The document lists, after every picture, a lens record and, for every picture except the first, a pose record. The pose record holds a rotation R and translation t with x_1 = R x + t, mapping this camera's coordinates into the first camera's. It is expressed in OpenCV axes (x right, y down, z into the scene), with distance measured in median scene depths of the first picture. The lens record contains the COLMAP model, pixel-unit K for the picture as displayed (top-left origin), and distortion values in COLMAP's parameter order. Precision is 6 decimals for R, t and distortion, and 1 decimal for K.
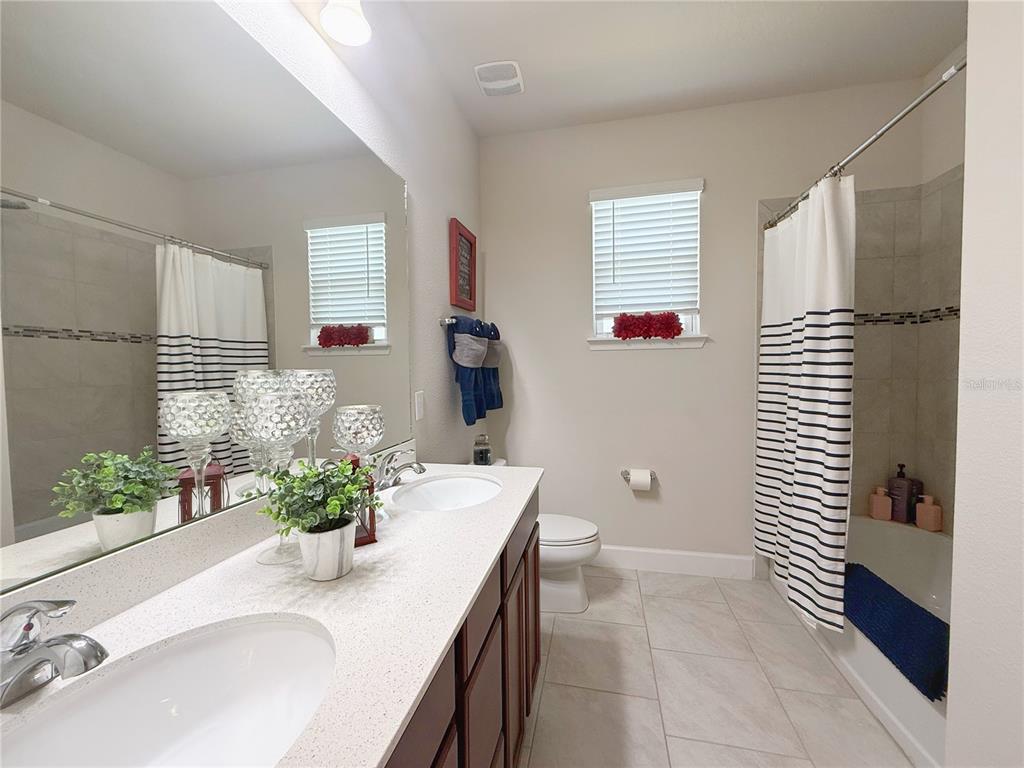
lens RADIAL K [[406.6, 0, 508.9], [0, 406.6, 386.4], [0, 0, 1]] dist [0.001084, 0.000726]
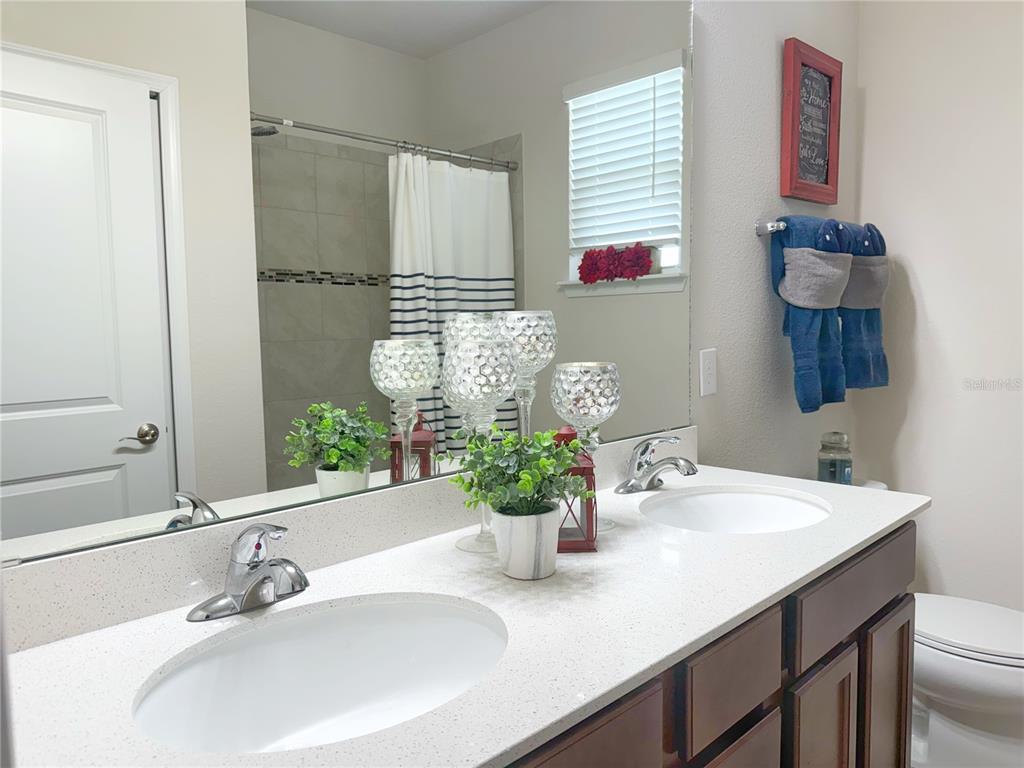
lens RADIAL K [[712.9, 0, 511.6], [0, 712.9, 387.1], [0, 0, 1]] dist [0.148717, -0.273712]
pose [[0.843866, 0.042943, -0.534833, 0.196669], [-0.015657, 0.998338, 0.055456, 0.025280], [0.536326, -0.038423, 0.843136, -0.120661]]
